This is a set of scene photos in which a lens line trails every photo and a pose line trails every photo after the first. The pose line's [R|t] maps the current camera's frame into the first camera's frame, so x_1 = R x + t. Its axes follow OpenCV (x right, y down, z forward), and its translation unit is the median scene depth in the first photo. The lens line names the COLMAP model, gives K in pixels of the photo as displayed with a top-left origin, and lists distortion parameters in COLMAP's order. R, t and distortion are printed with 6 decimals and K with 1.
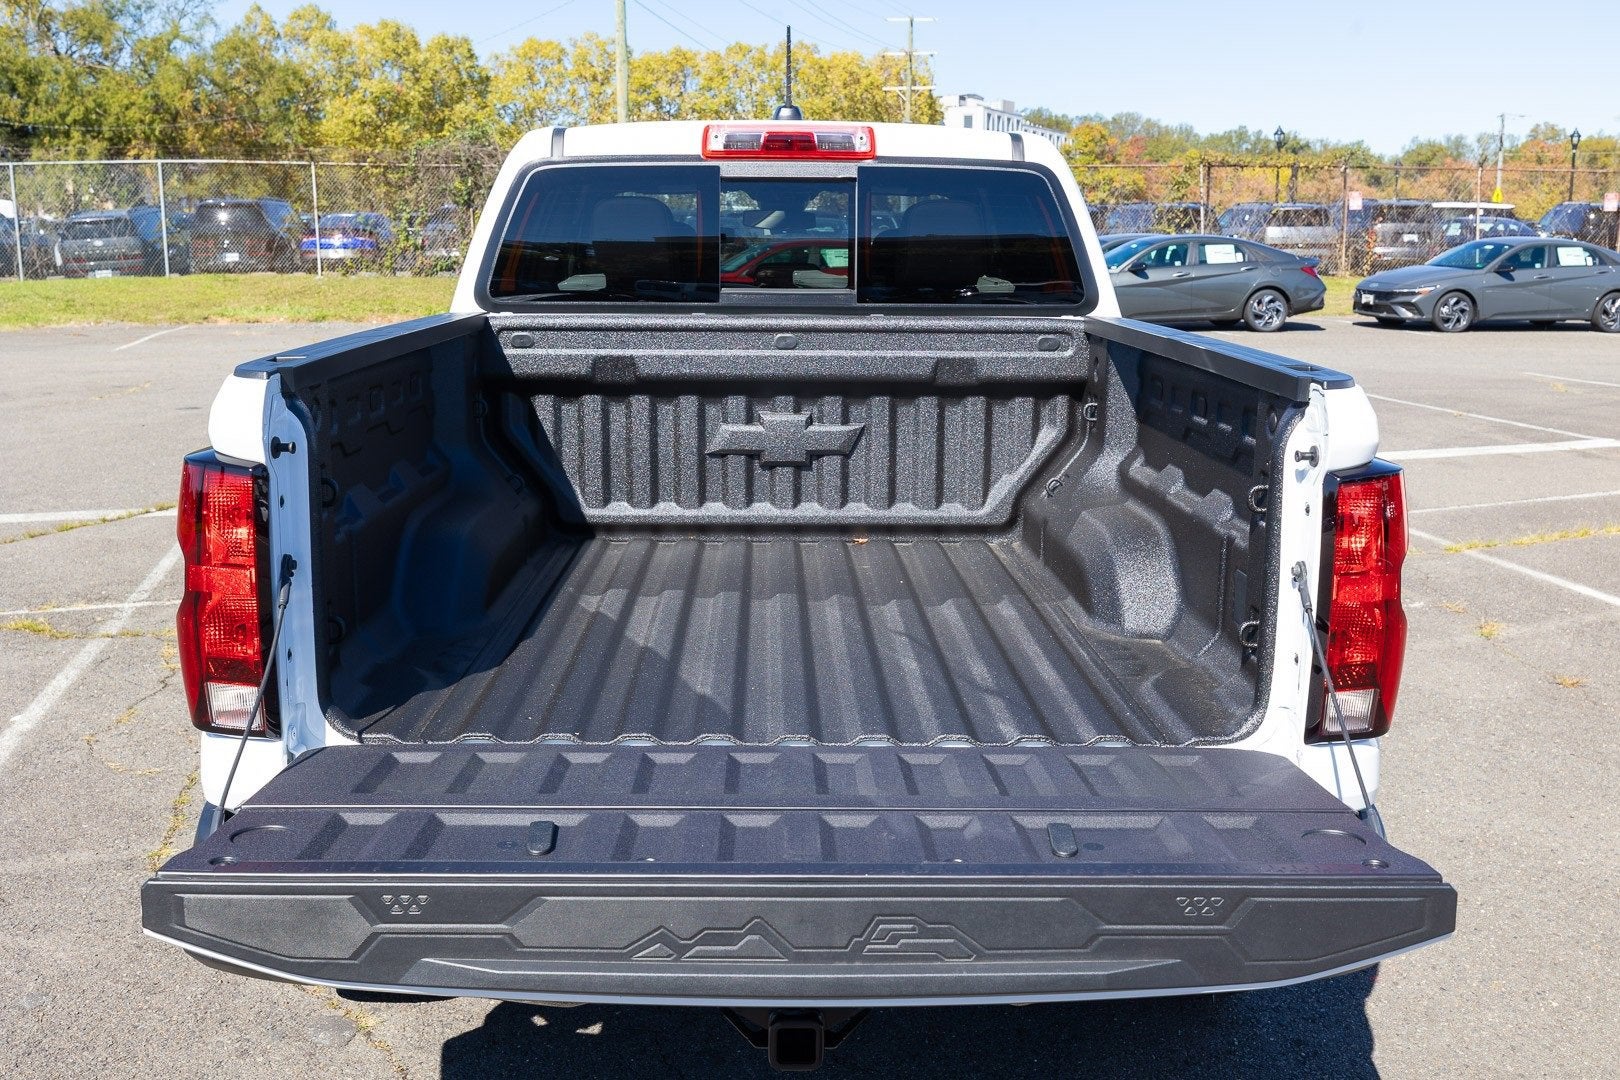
lens RADIAL K [[1602.5, 0, 762.0], [0, 1602.5, 539.0], [0, 0, 1]] dist [0.002023, 0.001440]
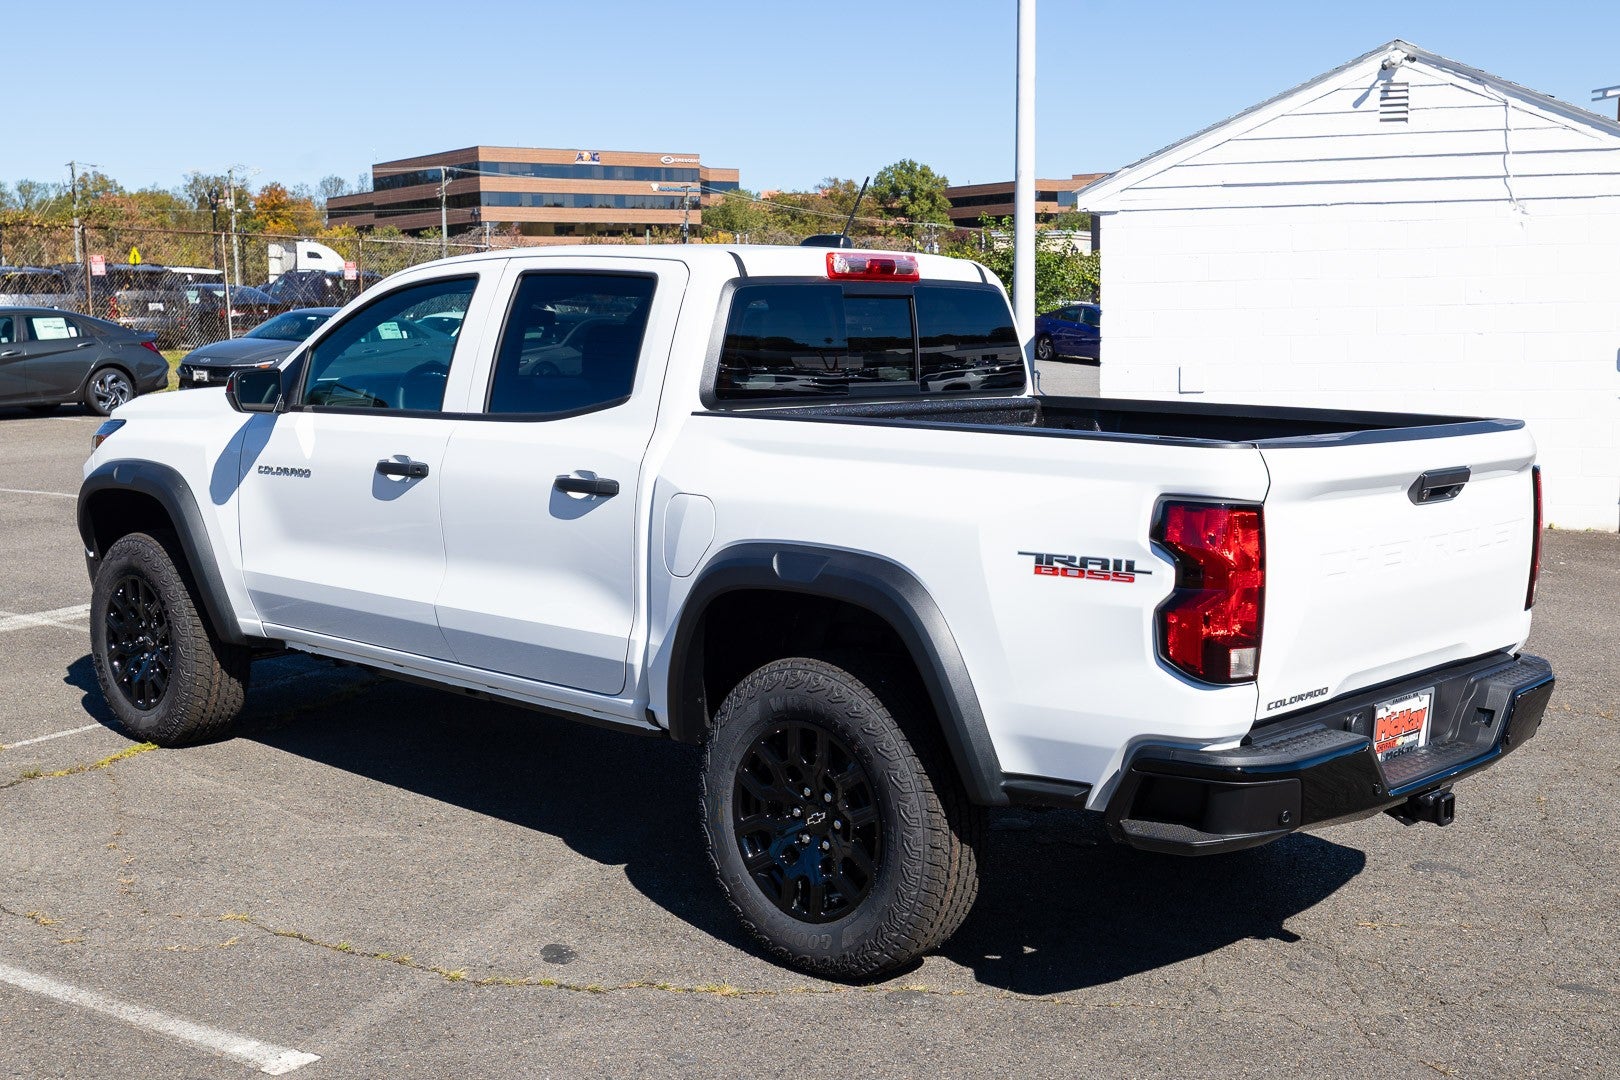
lens RADIAL K [[1923.1, 0, 833.5], [0, 1923.1, 539.5], [0, 0, 1]] dist [-0.010347, 0.006330]
pose [[0.681817, -0.088919, 0.726099, -0.181041], [0.133352, 0.991061, -0.003853, -0.005455], [-0.719266, 0.099453, 0.687580, 0.000919]]
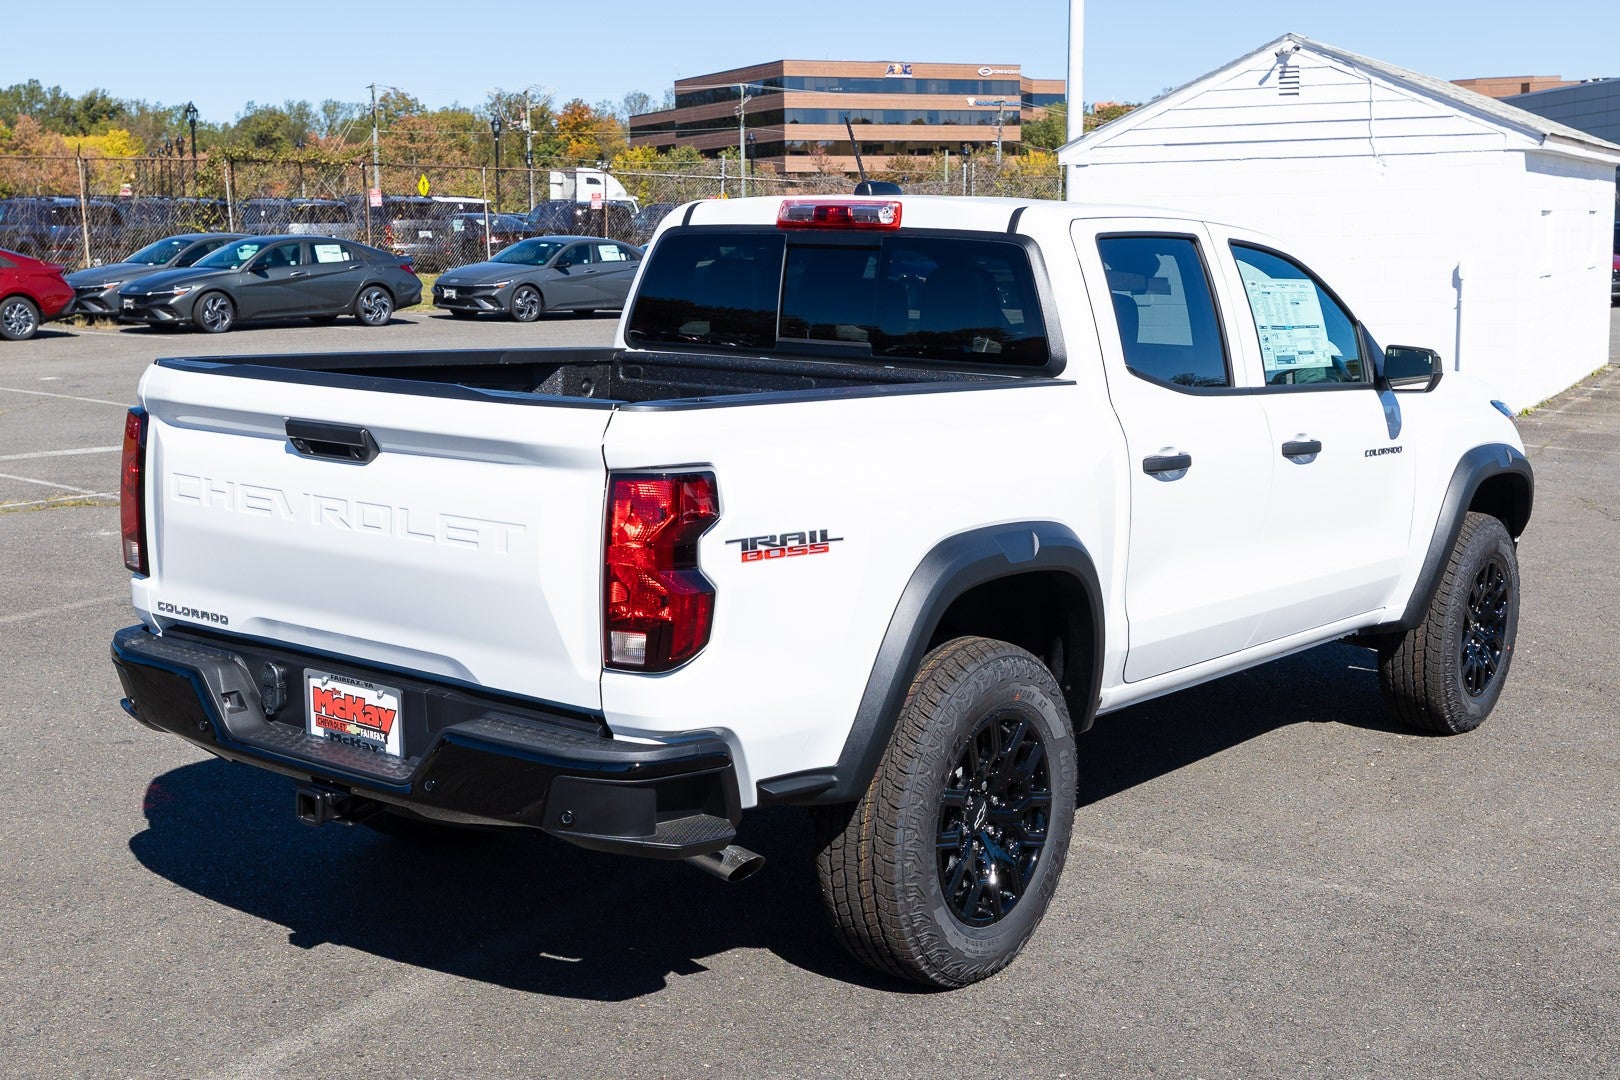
lens RADIAL K [[2146.2, 0, 783.4], [0, 2146.2, 541.3], [0, 0, 1]] dist [0.008893, -0.001898]
pose [[0.807474, -0.086347, 0.583549, -0.304526], [0.108737, 0.994065, -0.003372, 0.046177], [-0.579795, 0.066176, 0.812071, -0.298217]]
